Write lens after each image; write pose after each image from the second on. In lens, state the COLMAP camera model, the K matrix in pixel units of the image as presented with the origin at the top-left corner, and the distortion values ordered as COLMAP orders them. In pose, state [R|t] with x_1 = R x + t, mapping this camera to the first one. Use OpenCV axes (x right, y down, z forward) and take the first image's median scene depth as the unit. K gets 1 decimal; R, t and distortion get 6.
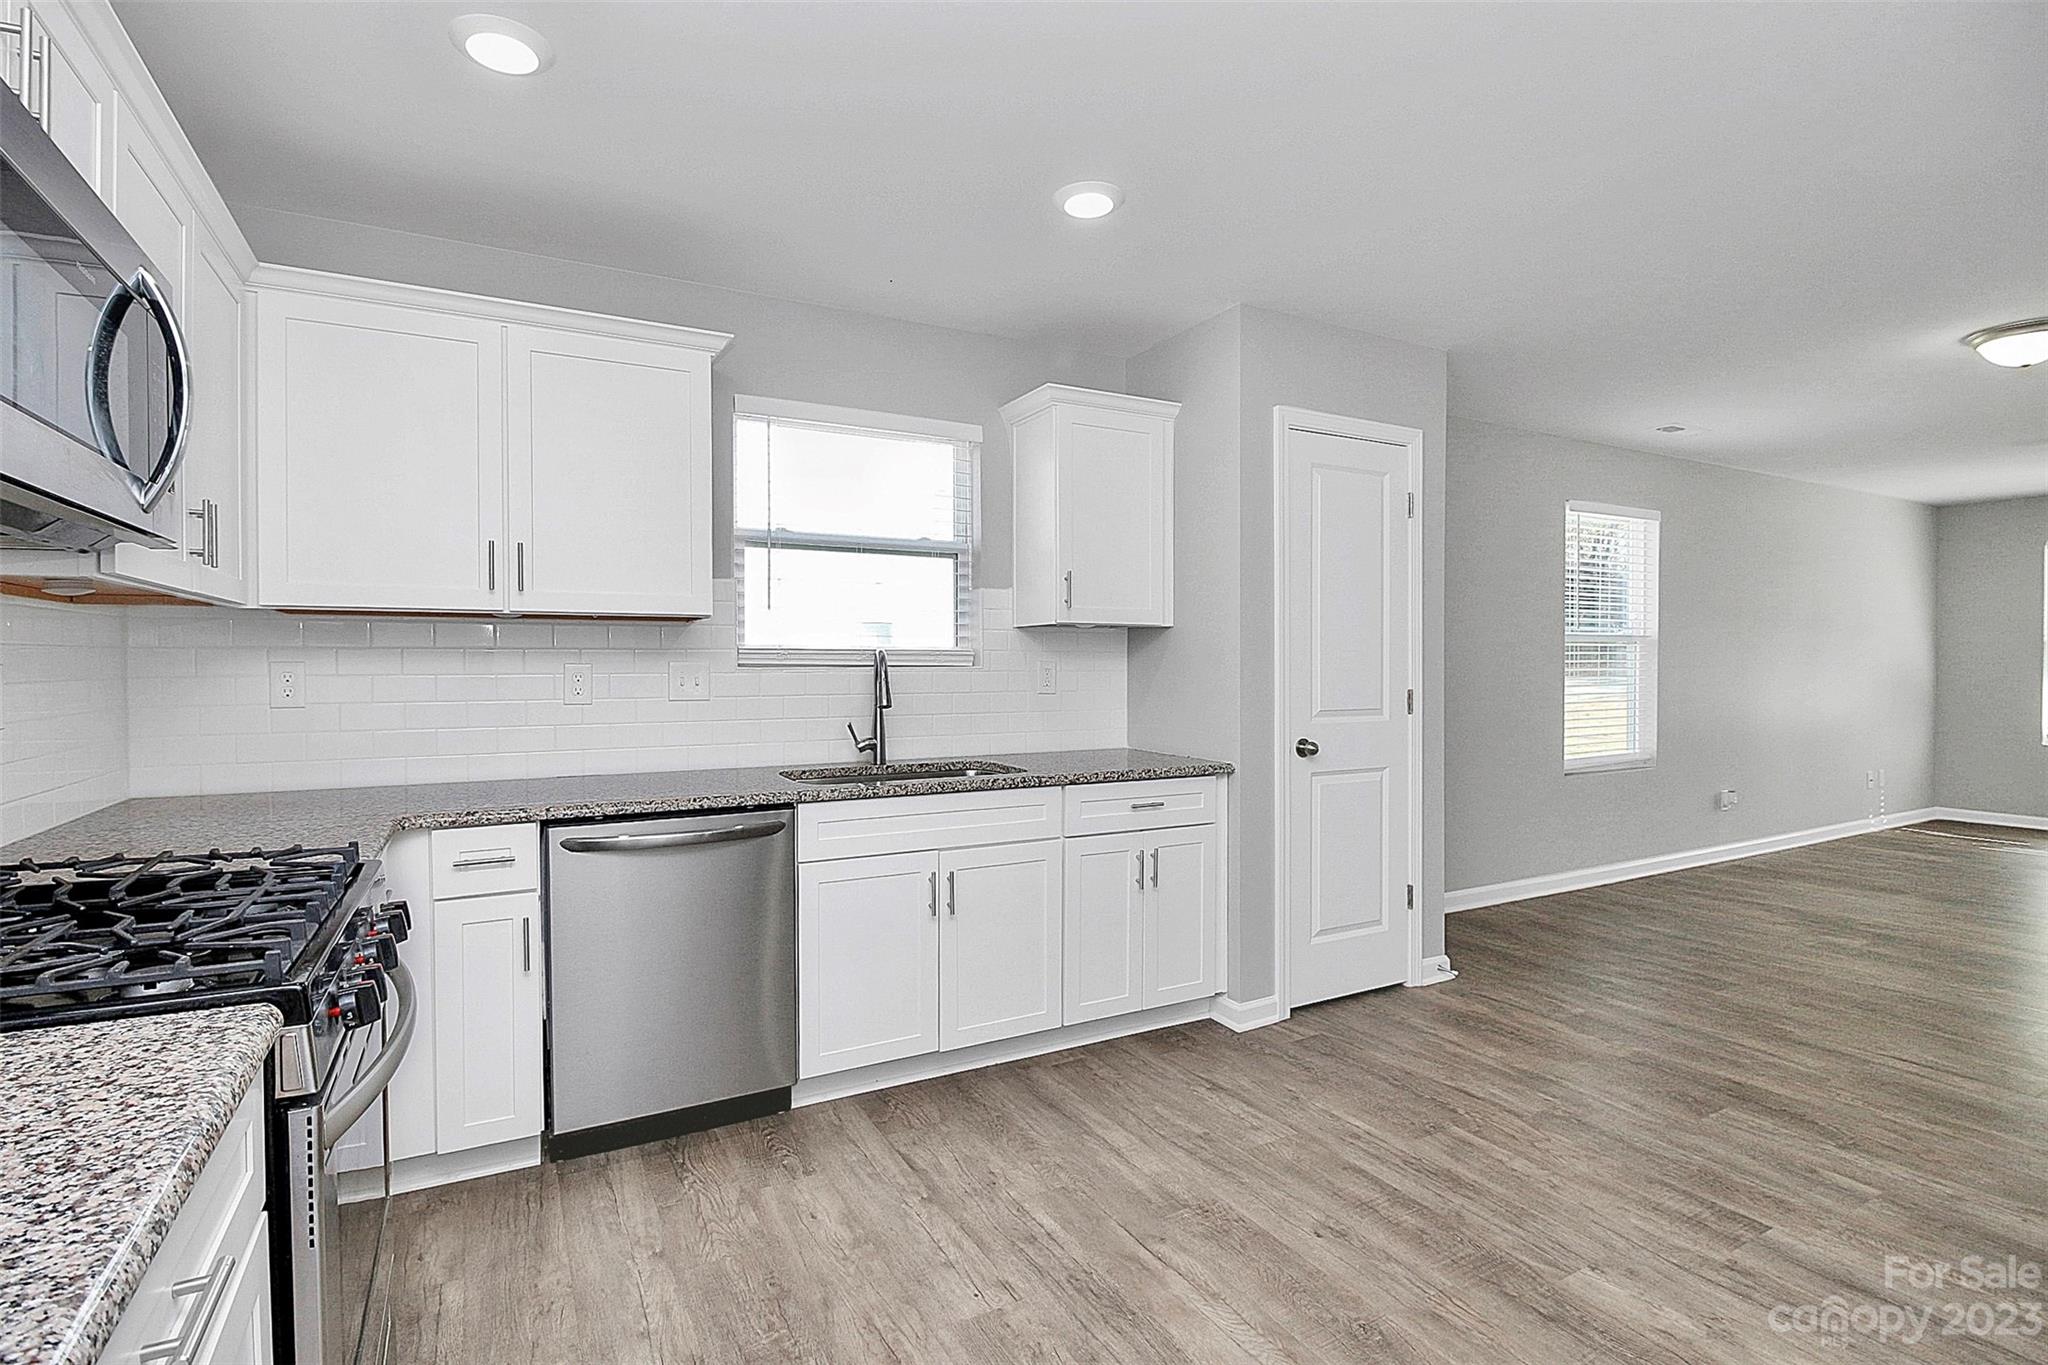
lens RADIAL K [[967.5, 0, 1022.0], [0, 967.5, 671.1], [0, 0, 1]] dist [0.002669, -0.001295]
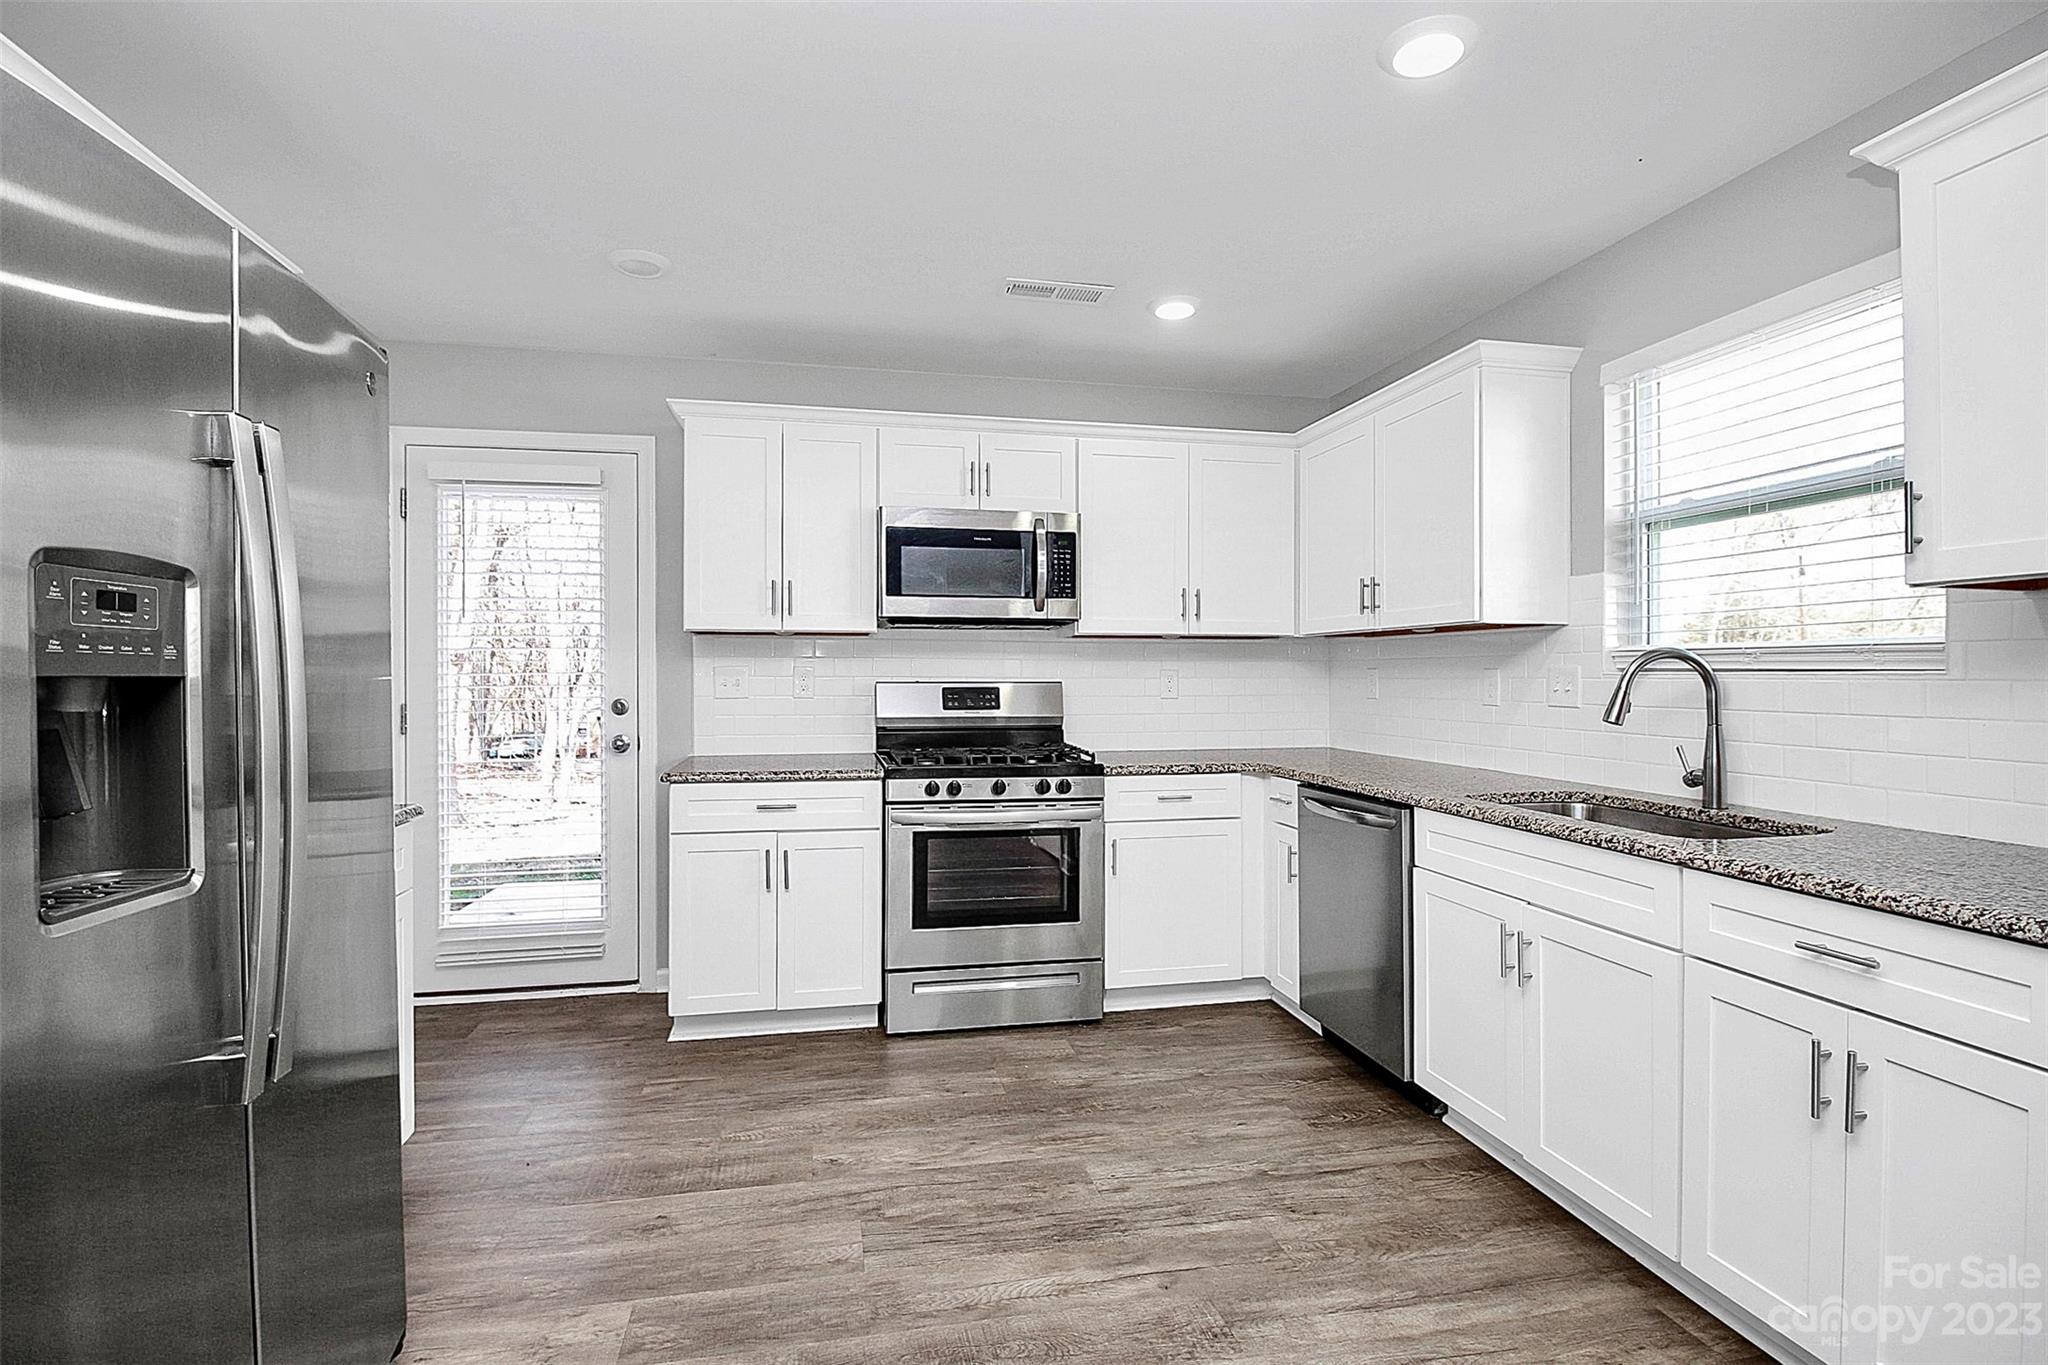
lens RADIAL K [[967.5, 0, 1016.7], [0, 967.5, 680.7], [0, 0, 1]] dist [0.002669, -0.001295]
pose [[-0.283751, 0.004045, -0.958889, 0.913109], [-0.011131, 0.999910, 0.007511, 0.005171], [0.958833, 0.012804, -0.283680, 0.959169]]
